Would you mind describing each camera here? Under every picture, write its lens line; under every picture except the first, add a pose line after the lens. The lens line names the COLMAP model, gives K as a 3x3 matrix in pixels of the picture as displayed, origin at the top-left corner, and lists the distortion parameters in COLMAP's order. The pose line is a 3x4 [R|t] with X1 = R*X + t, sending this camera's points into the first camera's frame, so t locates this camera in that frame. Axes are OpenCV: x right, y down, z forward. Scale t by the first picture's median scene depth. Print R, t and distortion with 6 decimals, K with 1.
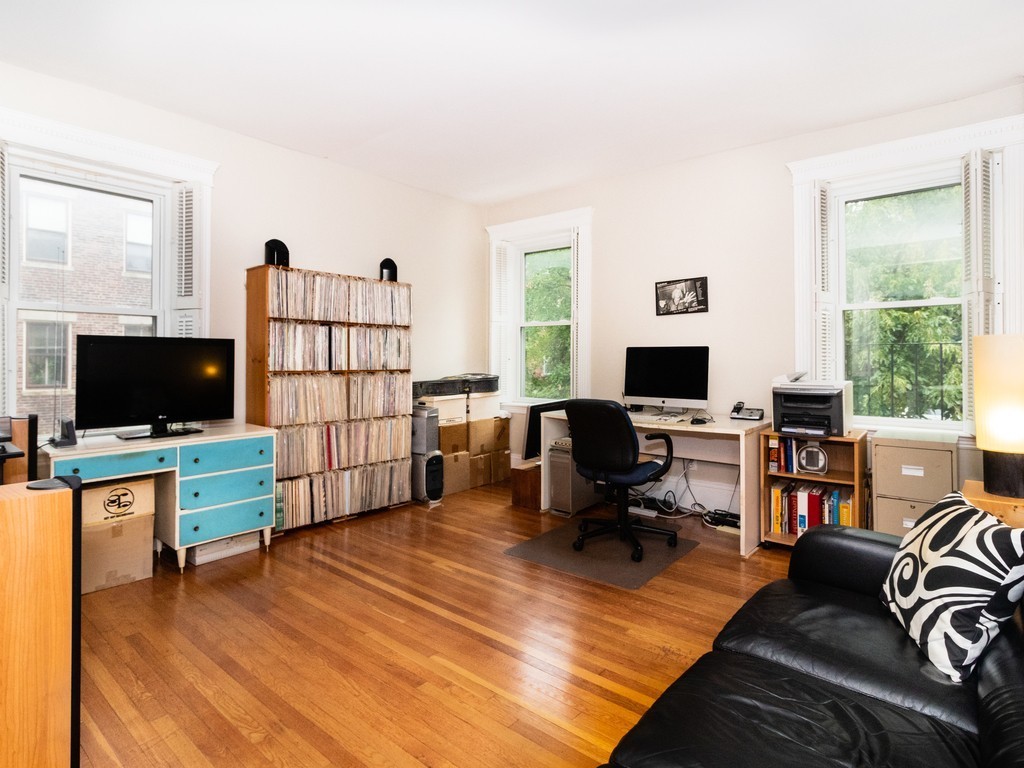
lens RADIAL K [[543.3, 0, 507.9], [0, 543.3, 359.4], [0, 0, 1]] dist [0.005318, -0.000188]
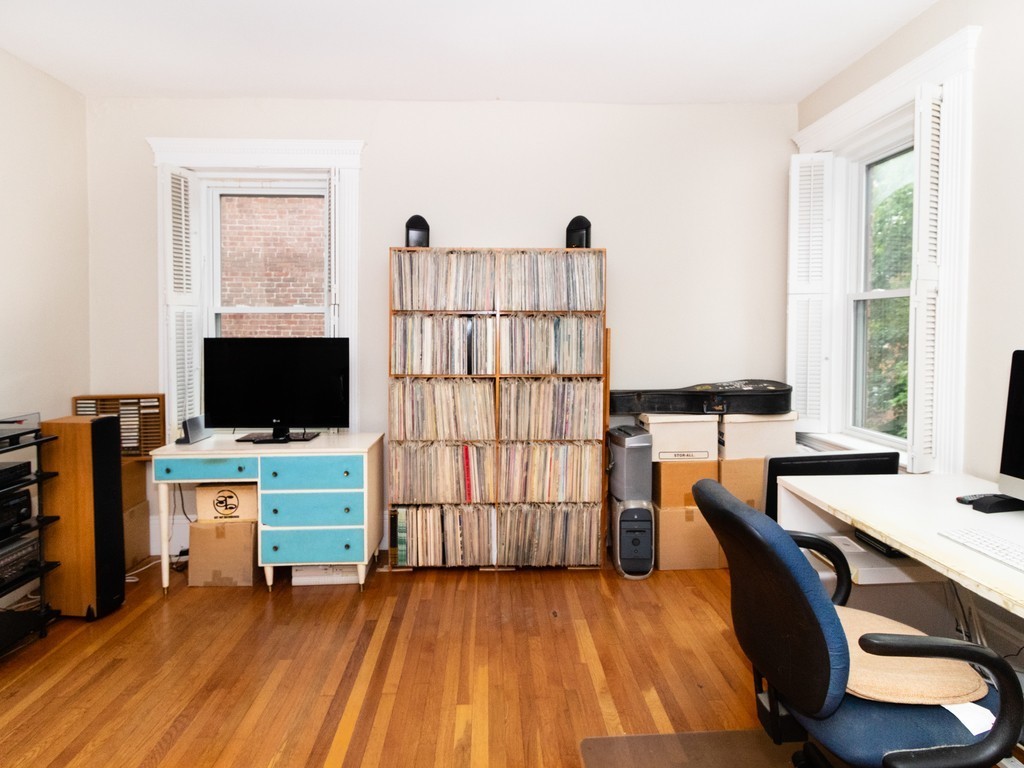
lens RADIAL K [[534.2, 0, 513.4], [0, 534.2, 357.0], [0, 0, 1]] dist [0.002707, -0.000731]
pose [[0.681638, 0.017066, -0.731490, 0.266300], [0.002835, 0.999659, 0.025964, -0.024409], [0.731684, -0.019772, 0.681357, 0.520990]]
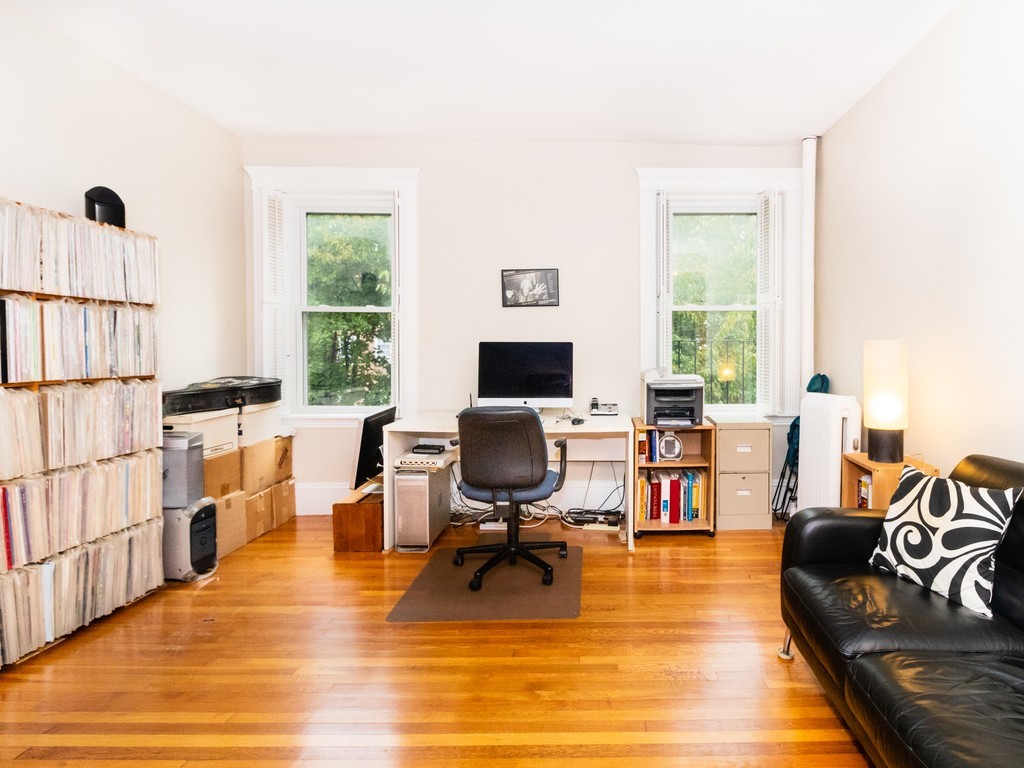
lens RADIAL K [[568.5, 0, 599.1], [0, 568.5, 364.5], [0, 0, 1]] dist [0.009391, 0.000080]
pose [[0.762312, -0.018121, 0.646956, -0.244457], [0.001375, 0.999651, 0.026379, -0.010812], [-0.647208, -0.019220, 0.762071, 0.200369]]
